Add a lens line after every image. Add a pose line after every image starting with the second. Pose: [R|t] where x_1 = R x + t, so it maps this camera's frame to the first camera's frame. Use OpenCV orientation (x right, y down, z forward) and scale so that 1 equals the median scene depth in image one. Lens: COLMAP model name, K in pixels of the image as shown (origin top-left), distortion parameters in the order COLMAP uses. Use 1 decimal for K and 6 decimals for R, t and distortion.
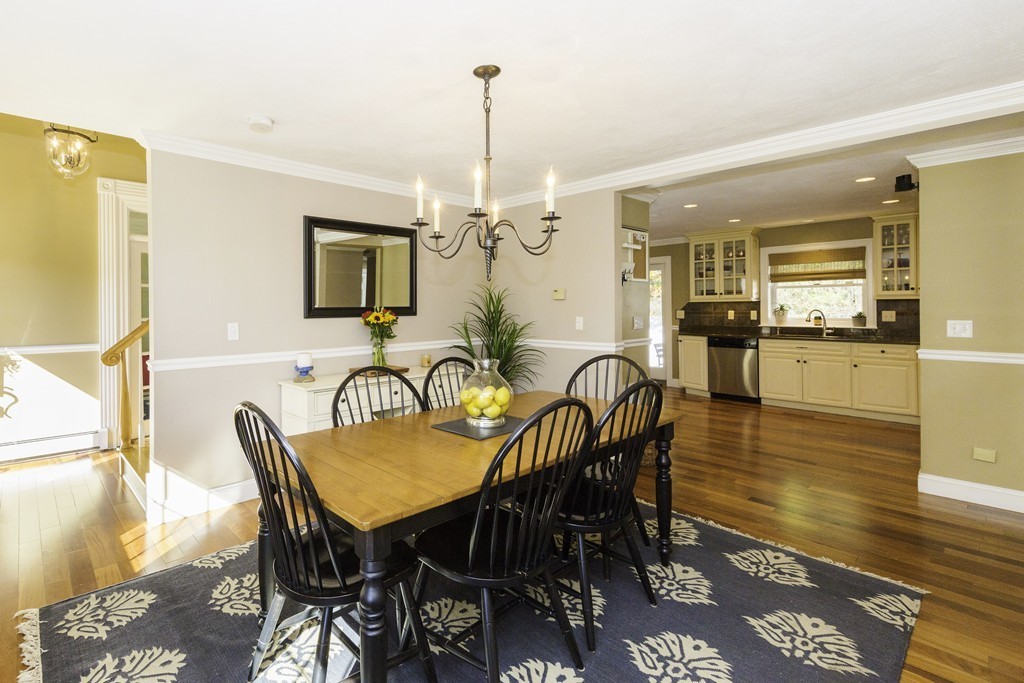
lens RADIAL K [[478.9, 0, 428.3], [0, 478.9, 307.1], [0, 0, 1]] dist [0.000146, -0.000327]
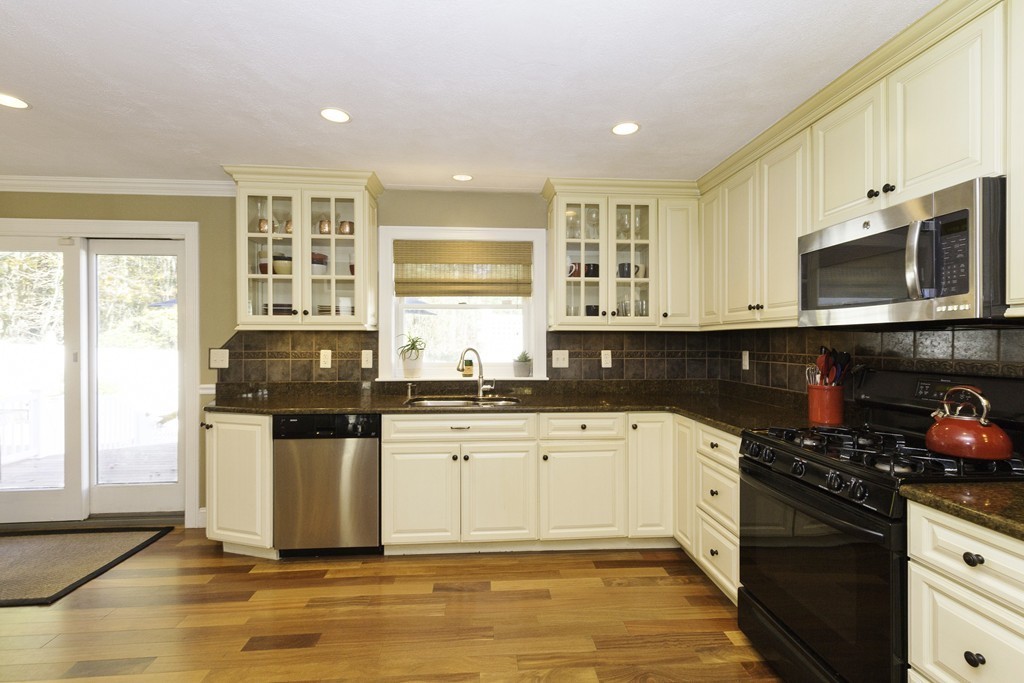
lens RADIAL K [[460.3, 0, 513.8], [0, 460.3, 341.0], [0, 0, 1]] dist [0.002966, 0.000329]
pose [[0.577828, 0.006630, 0.816132, 0.403708], [-0.005733, 0.999975, -0.004065, -0.000909], [-0.816138, -0.002330, 0.577852, 0.641496]]
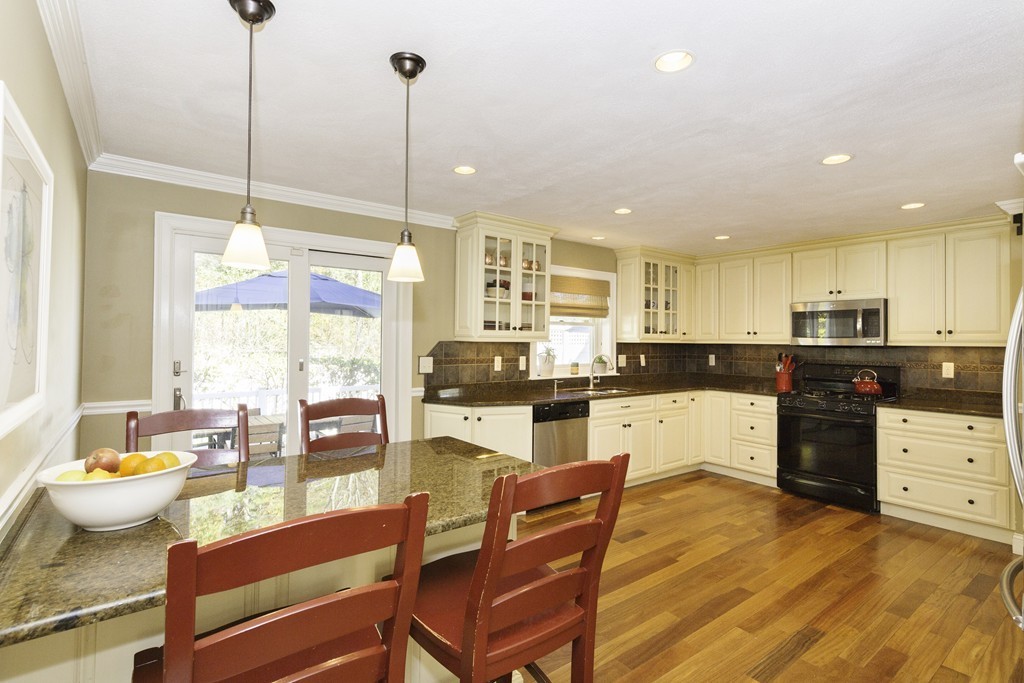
lens RADIAL K [[490.3, 0, 510.4], [0, 490.3, 332.7], [0, 0, 1]] dist [0.001139, 0.000136]
pose [[0.045310, 0.022795, 0.998713, 0.011083], [-0.011432, 0.999686, -0.022299, -0.010192], [-0.998908, -0.010407, 0.045556, 1.062422]]
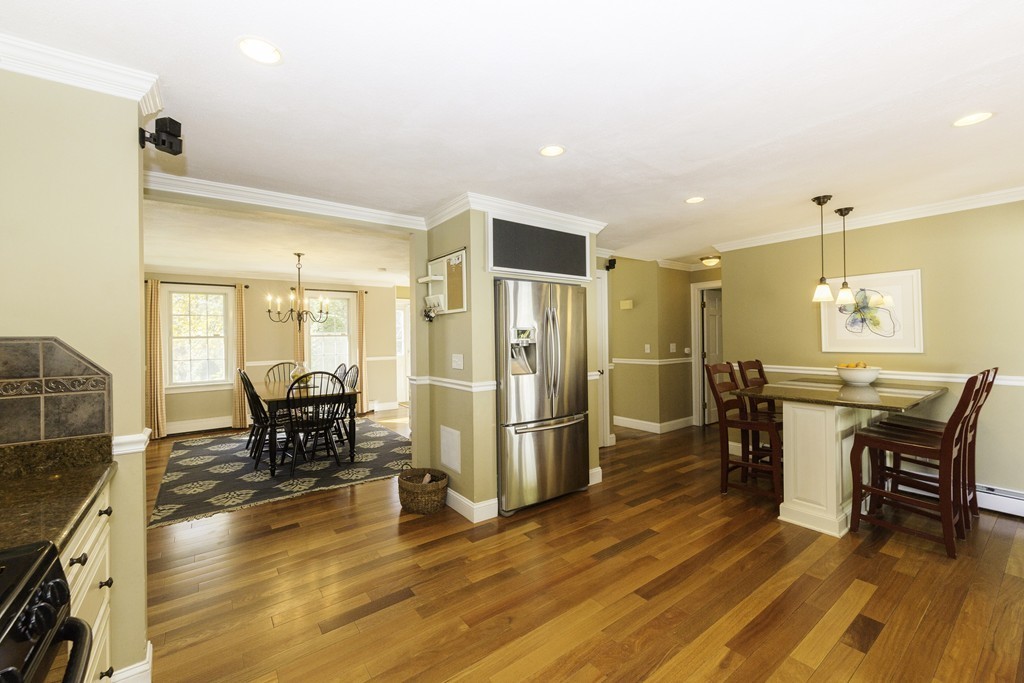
lens RADIAL K [[412.0, 0, 512.0], [0, 412.0, 341.5], [0, 0, 1]] dist [0.015012, 0.000074]
pose [[-0.056056, 0.016602, -0.998290, 0.803052], [0.015239, 0.999759, 0.015771, -0.009962], [0.998311, -0.014329, -0.056296, 0.786567]]
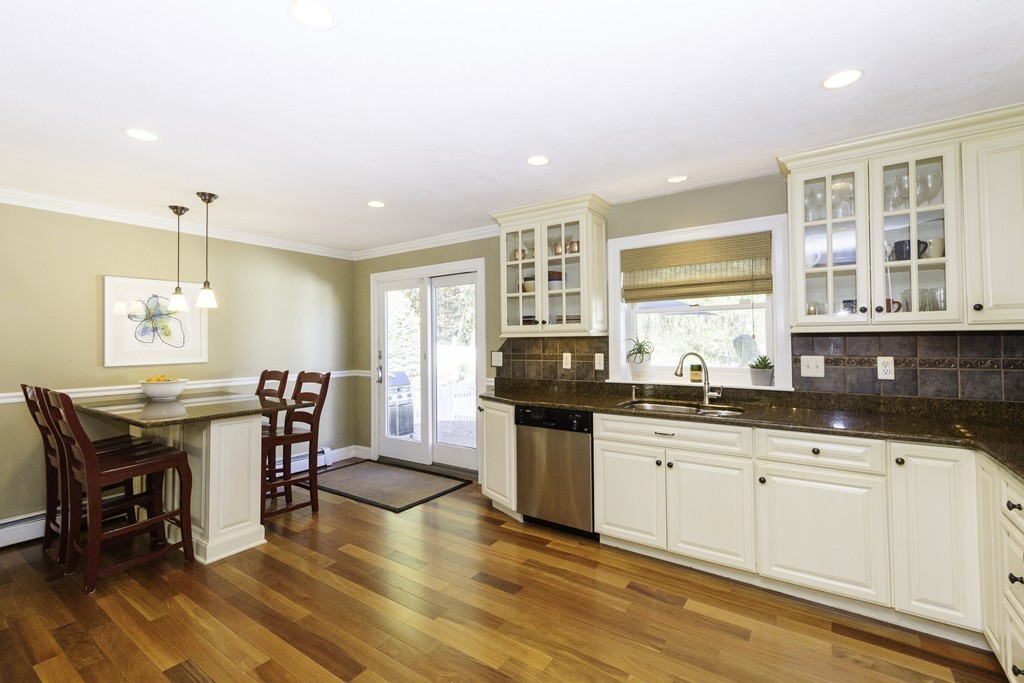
lens RADIAL K [[451.7, 0, 511.1], [0, 451.7, 333.0], [0, 0, 1]] dist [0.002077, 0.000247]
pose [[0.964737, 0.004218, 0.263183, 0.478155], [0.001043, 0.999803, -0.019845, -0.006268], [-0.263215, 0.019420, 0.964542, 0.563151]]
